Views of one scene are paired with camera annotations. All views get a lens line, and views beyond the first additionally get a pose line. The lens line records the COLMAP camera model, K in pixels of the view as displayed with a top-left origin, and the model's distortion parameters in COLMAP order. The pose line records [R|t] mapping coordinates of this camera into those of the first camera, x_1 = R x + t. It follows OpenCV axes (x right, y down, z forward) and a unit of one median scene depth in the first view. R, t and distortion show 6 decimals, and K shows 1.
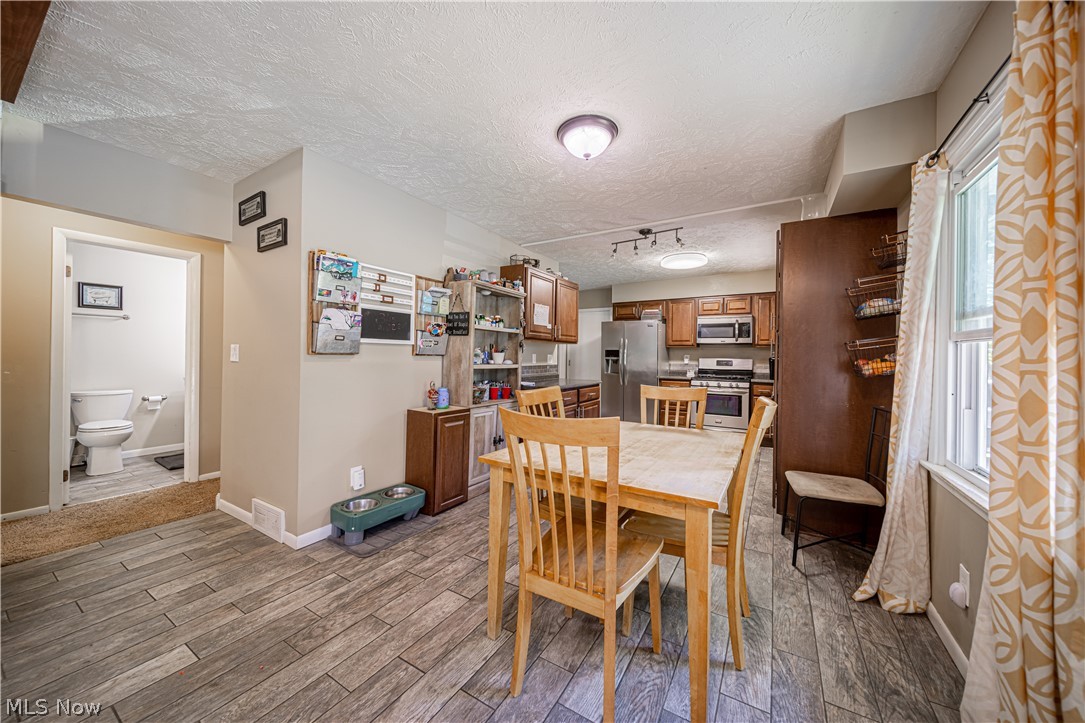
lens RADIAL K [[378.6, 0, 552.9], [0, 378.6, 357.2], [0, 0, 1]] dist [0.000100, 0.000005]
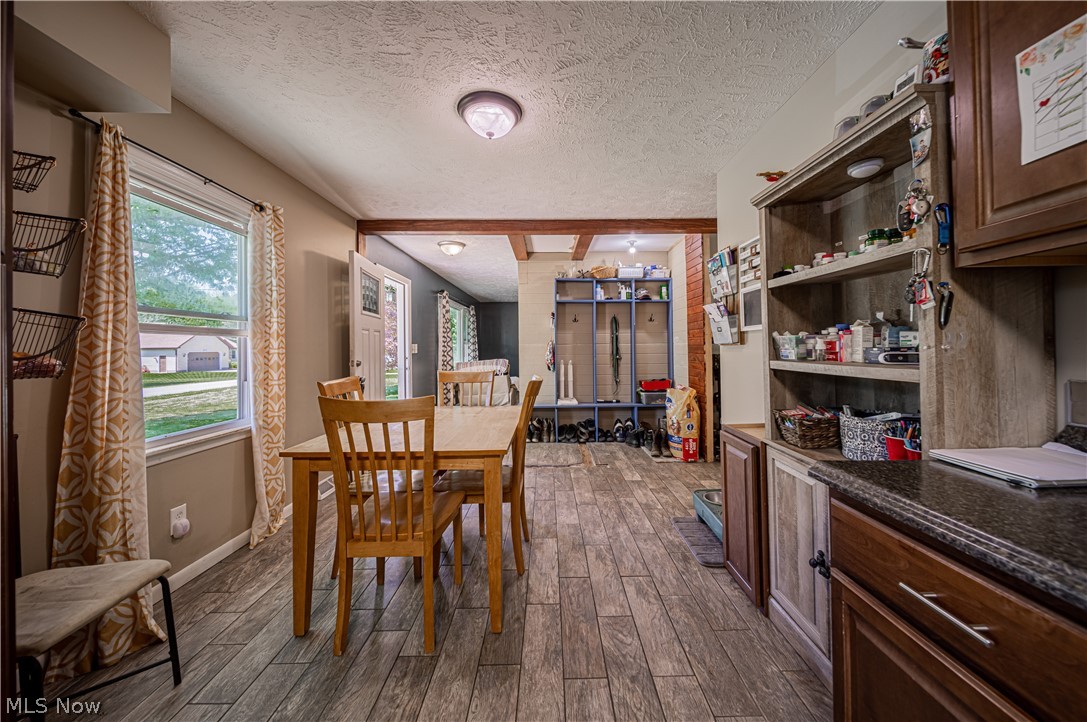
lens RADIAL K [[392.4, 0, 552.4], [0, 392.4, 344.9], [0, 0, 1]] dist [-0.000772, -0.000174]
pose [[-0.854786, -0.008123, -0.518917, 0.181058], [-0.000926, 0.999900, -0.014128, 0.003964], [0.518980, -0.011596, -0.854708, 0.747026]]
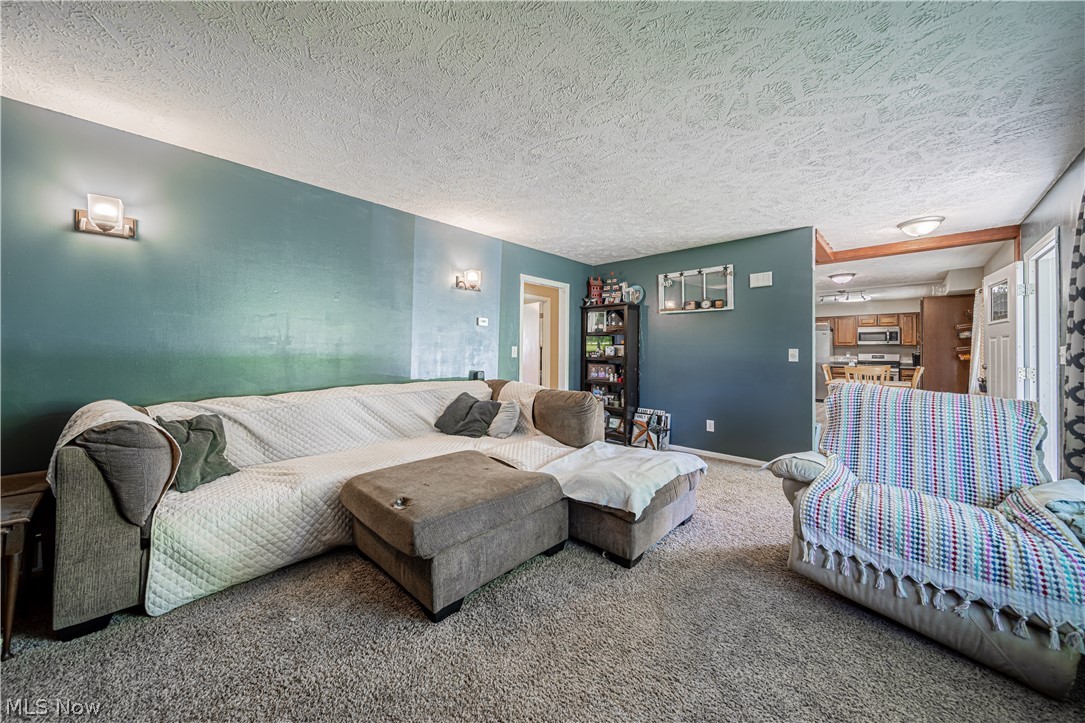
lens RADIAL K [[384.7, 0, 546.2], [0, 384.7, 346.2], [0, 0, 1]] dist [0.002478, -0.002708]
pose [[0.975057, -0.011112, -0.221678, -0.563356], [0.007075, 0.999795, -0.018996, -0.008566], [0.221844, 0.016954, 0.974935, -0.906847]]
